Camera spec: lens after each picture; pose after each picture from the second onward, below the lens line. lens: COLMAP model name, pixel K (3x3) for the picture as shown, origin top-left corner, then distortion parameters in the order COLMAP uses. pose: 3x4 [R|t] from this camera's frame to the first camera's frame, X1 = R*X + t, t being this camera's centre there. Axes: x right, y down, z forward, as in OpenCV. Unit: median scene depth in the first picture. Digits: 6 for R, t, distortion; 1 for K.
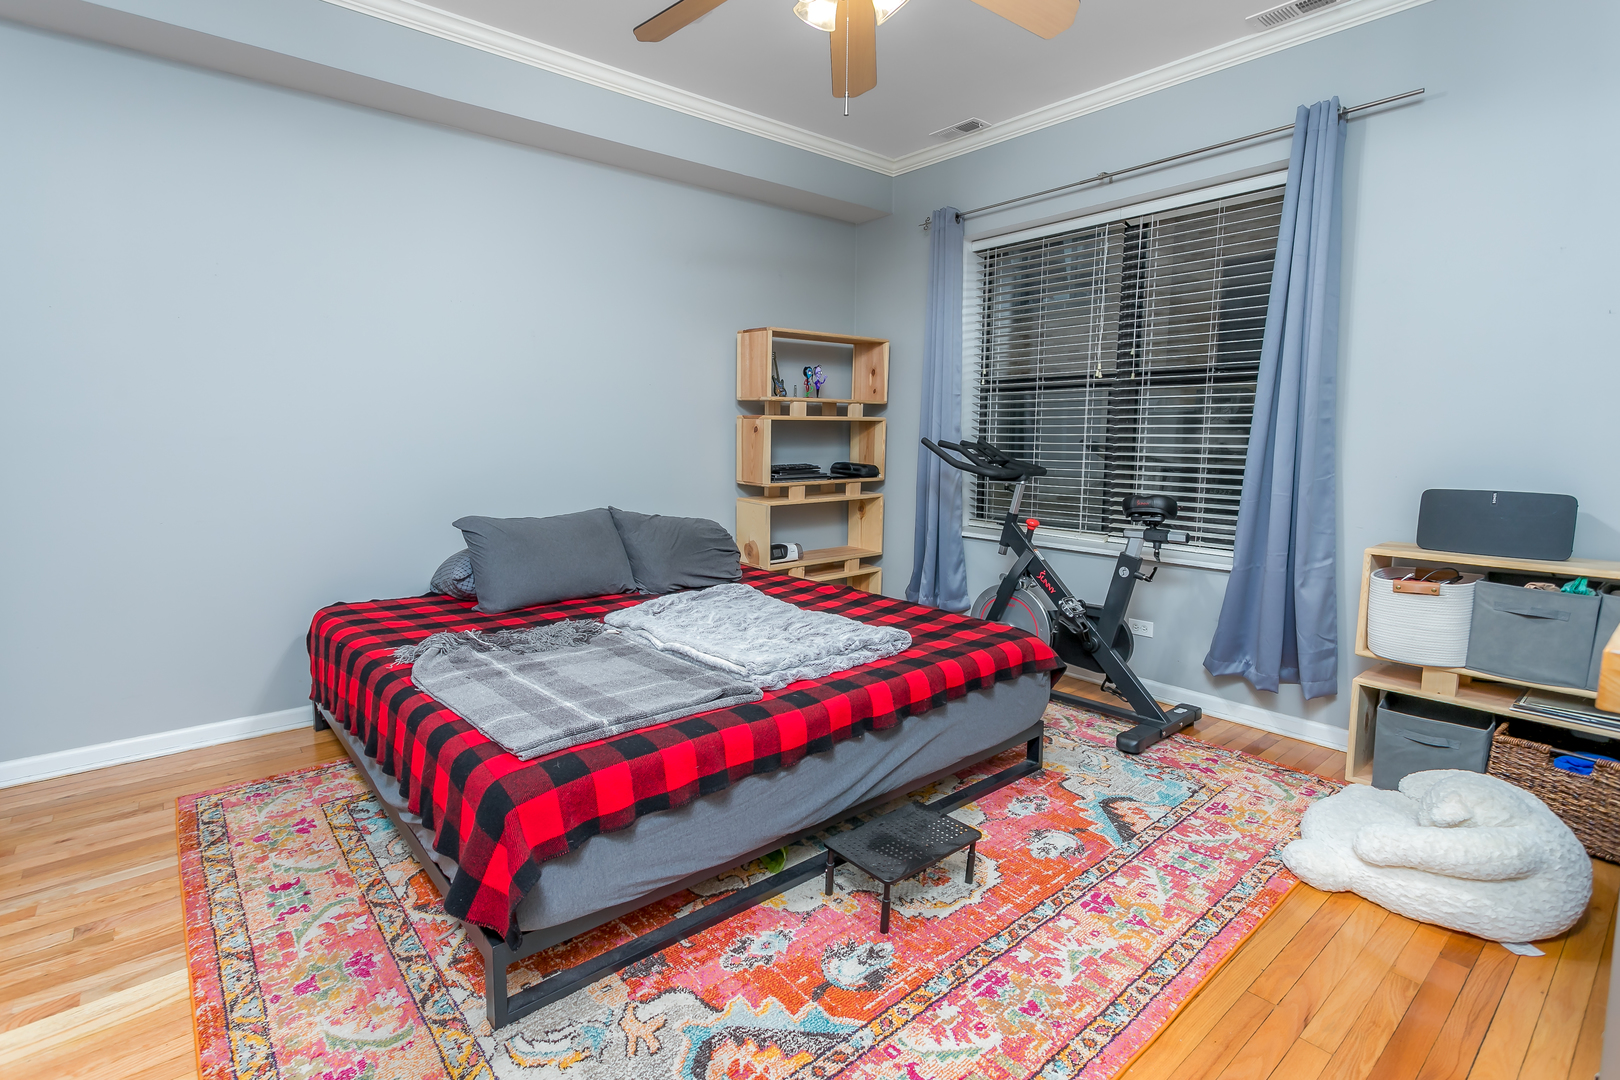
lens RADIAL K [[776.1, 0, 793.4], [0, 776.1, 519.4], [0, 0, 1]] dist [0.001269, 0.000575]
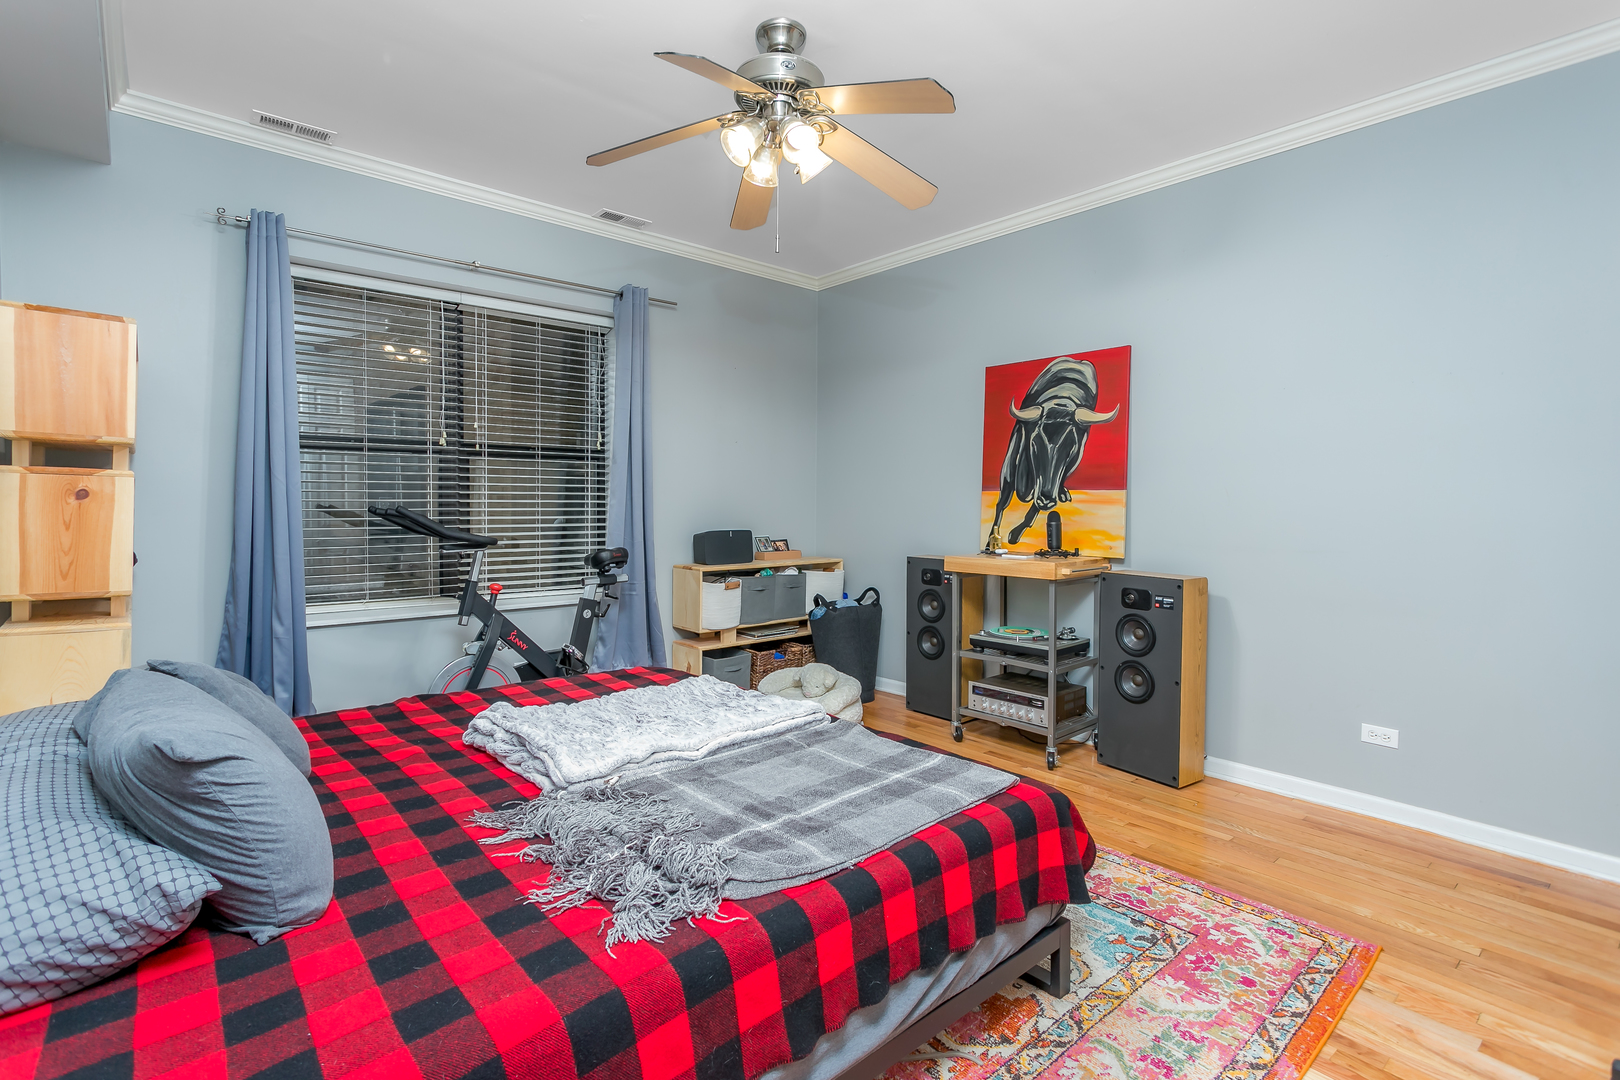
lens RADIAL K [[776.1, 0, 793.4], [0, 776.1, 519.4], [0, 0, 1]] dist [0.001269, 0.000575]
pose [[-0.013404, -0.031050, 0.999428, -0.815461], [0.105592, 0.993885, 0.032294, -0.087357], [-0.994319, 0.105965, -0.010043, 0.704692]]
